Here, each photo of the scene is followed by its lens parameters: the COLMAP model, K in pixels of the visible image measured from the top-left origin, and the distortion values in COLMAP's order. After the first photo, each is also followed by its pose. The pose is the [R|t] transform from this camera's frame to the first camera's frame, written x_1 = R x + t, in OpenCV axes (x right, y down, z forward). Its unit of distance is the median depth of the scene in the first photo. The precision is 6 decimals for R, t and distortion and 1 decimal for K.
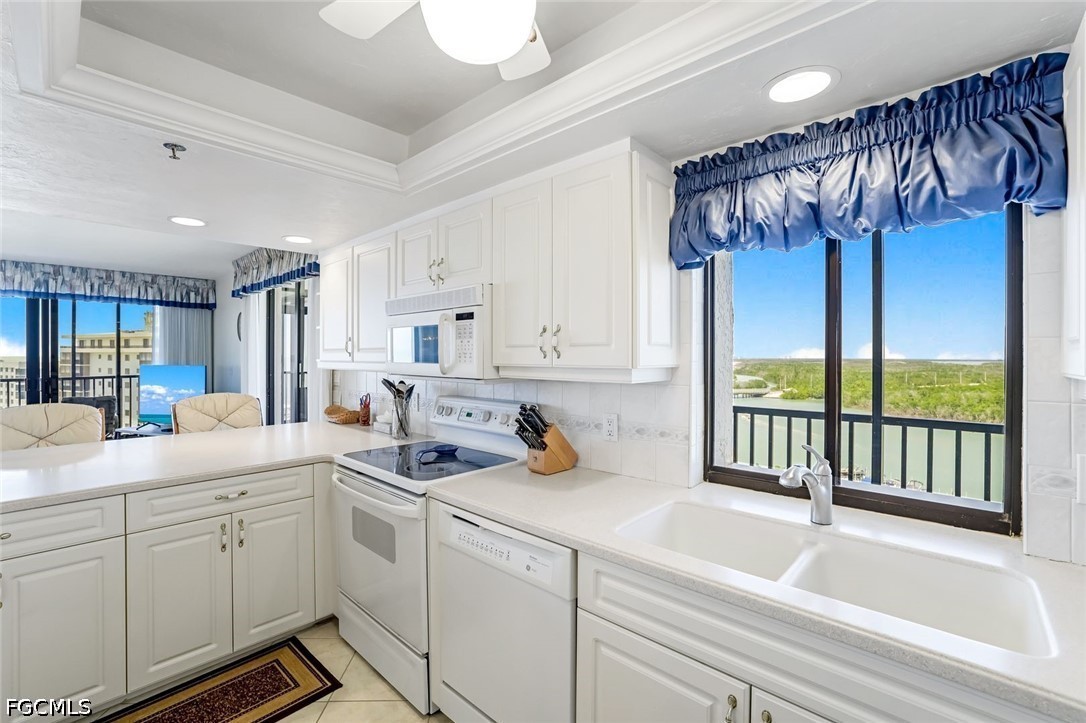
lens RADIAL K [[466.5, 0, 541.7], [0, 466.5, 358.5], [0, 0, 1]] dist [-0.042846, 0.014363]
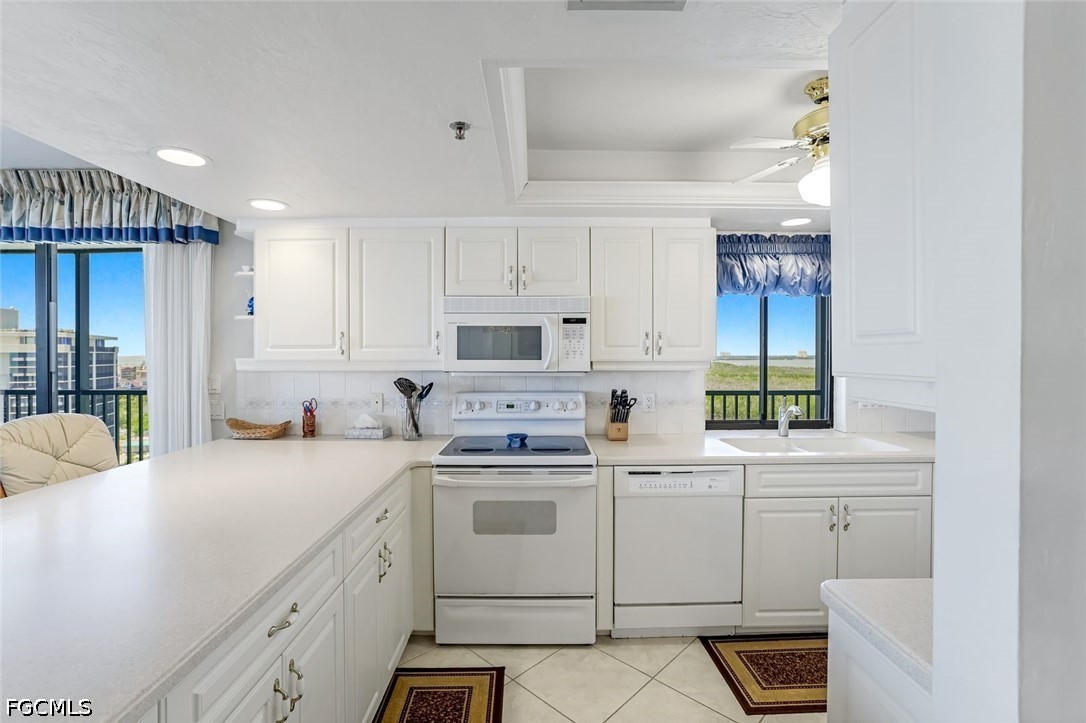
lens RADIAL K [[479.8, 0, 536.8], [0, 479.8, 359.6], [0, 0, 1]] dist [-0.041525, 0.017374]
pose [[0.728124, -0.011423, 0.685350, -1.045375], [0.006191, 0.999930, 0.010089, -0.002048], [-0.685417, -0.003104, 0.728144, 0.146450]]
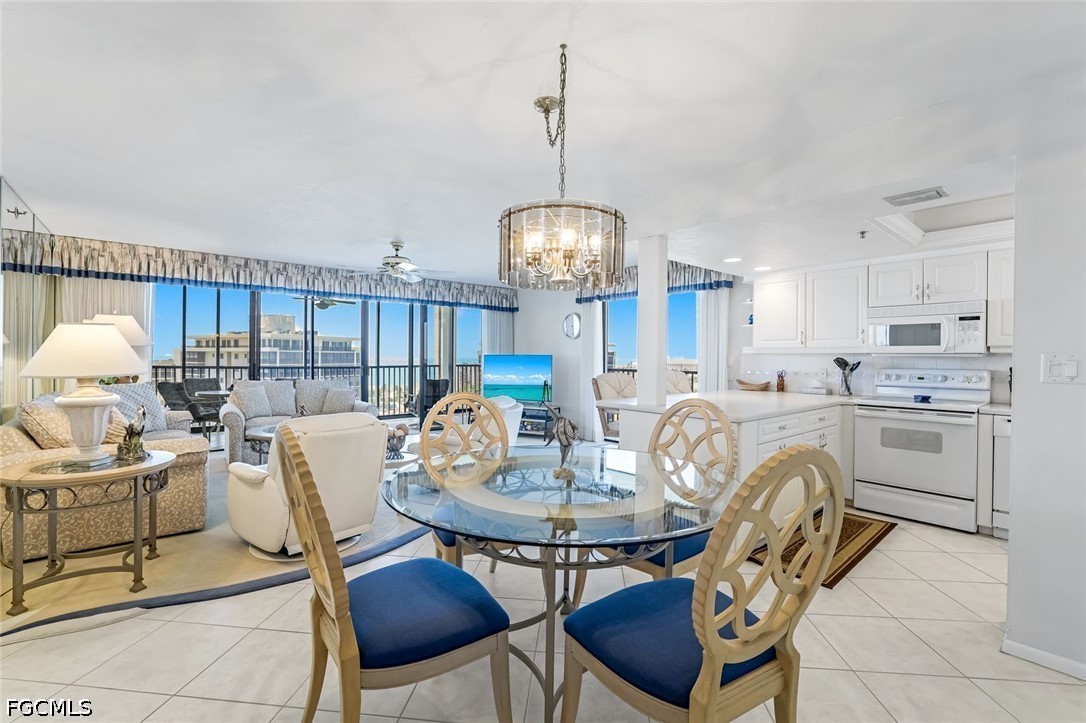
lens RADIAL K [[479.8, 0, 536.8], [0, 479.8, 359.6], [0, 0, 1]] dist [-0.041525, 0.017374]
pose [[0.992328, 0.005901, -0.123495, -1.511158], [-0.006092, 0.999981, -0.001171, 0.076015], [0.123486, 0.001915, 0.992344, -0.940471]]
